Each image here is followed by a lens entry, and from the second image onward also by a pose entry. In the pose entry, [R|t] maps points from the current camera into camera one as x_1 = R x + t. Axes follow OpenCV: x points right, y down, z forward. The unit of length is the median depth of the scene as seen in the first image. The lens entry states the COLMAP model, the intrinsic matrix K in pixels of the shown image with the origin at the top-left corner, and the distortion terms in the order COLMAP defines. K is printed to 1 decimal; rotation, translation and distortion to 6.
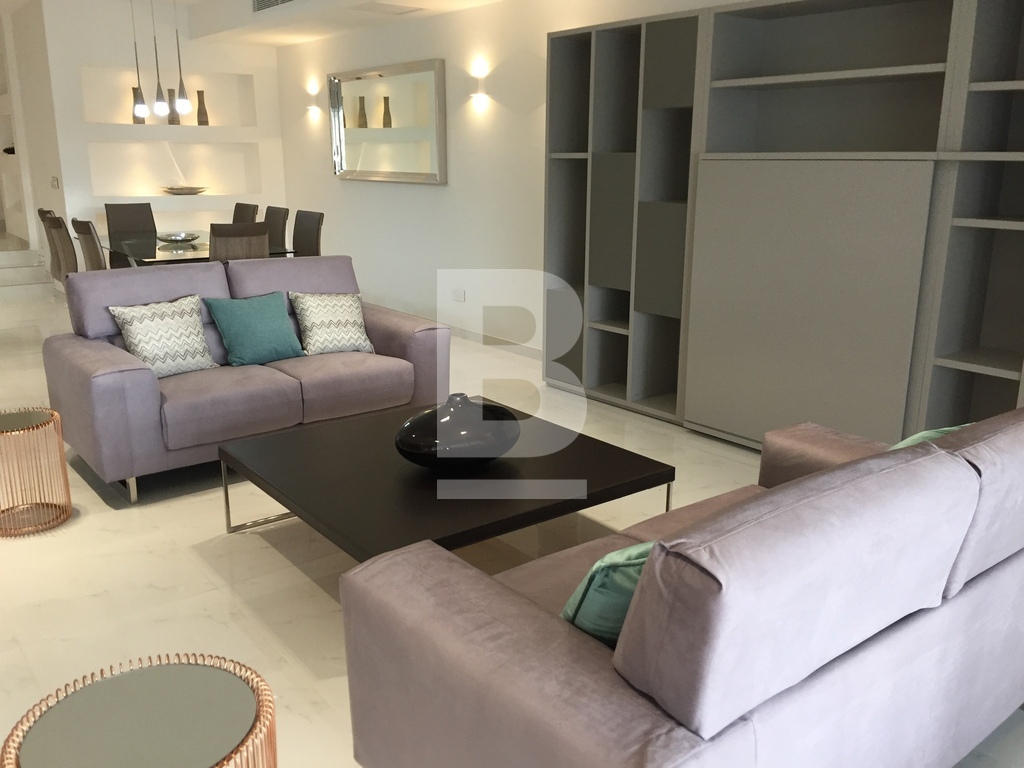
lens RADIAL K [[884.0, 0, 512.0], [0, 884.0, 384.0], [0, 0, 1]] dist [0.113137, -0.171318]
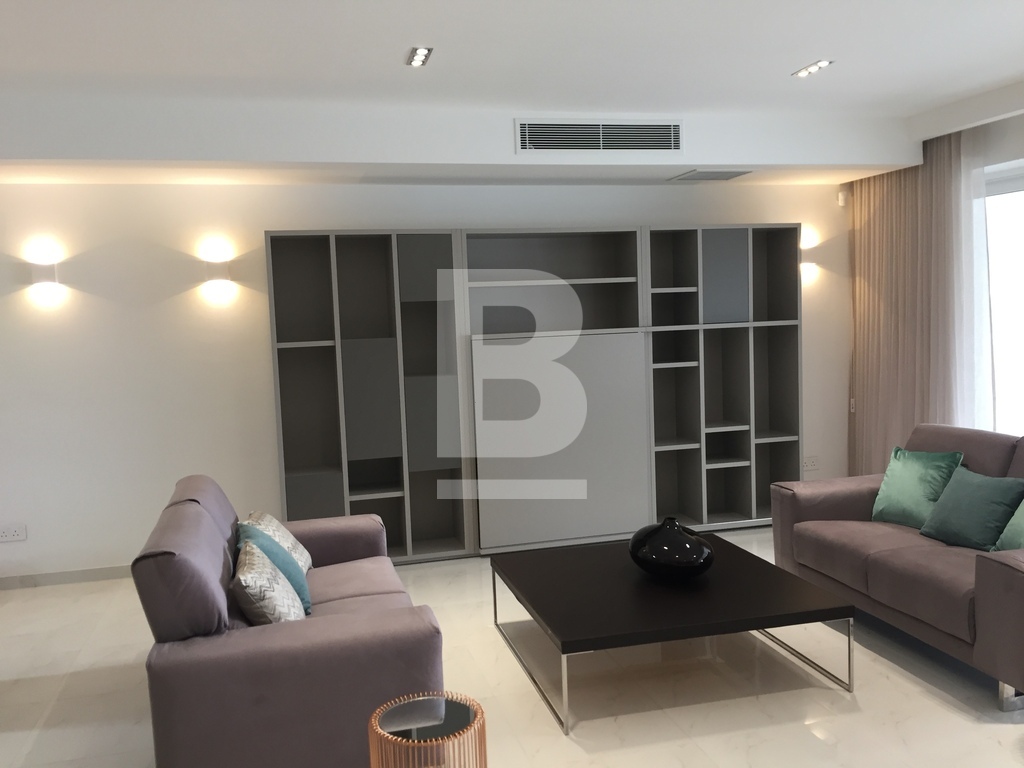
lens RADIAL K [[884.0, 0, 512.0], [0, 884.0, 384.0], [0, 0, 1]] dist [0.113137, -0.171318]
pose [[0.397227, -0.095722, 0.912715, -1.165250], [0.268226, 0.963228, -0.015717, -0.194389], [-0.877648, 0.251057, 0.408295, 0.560519]]
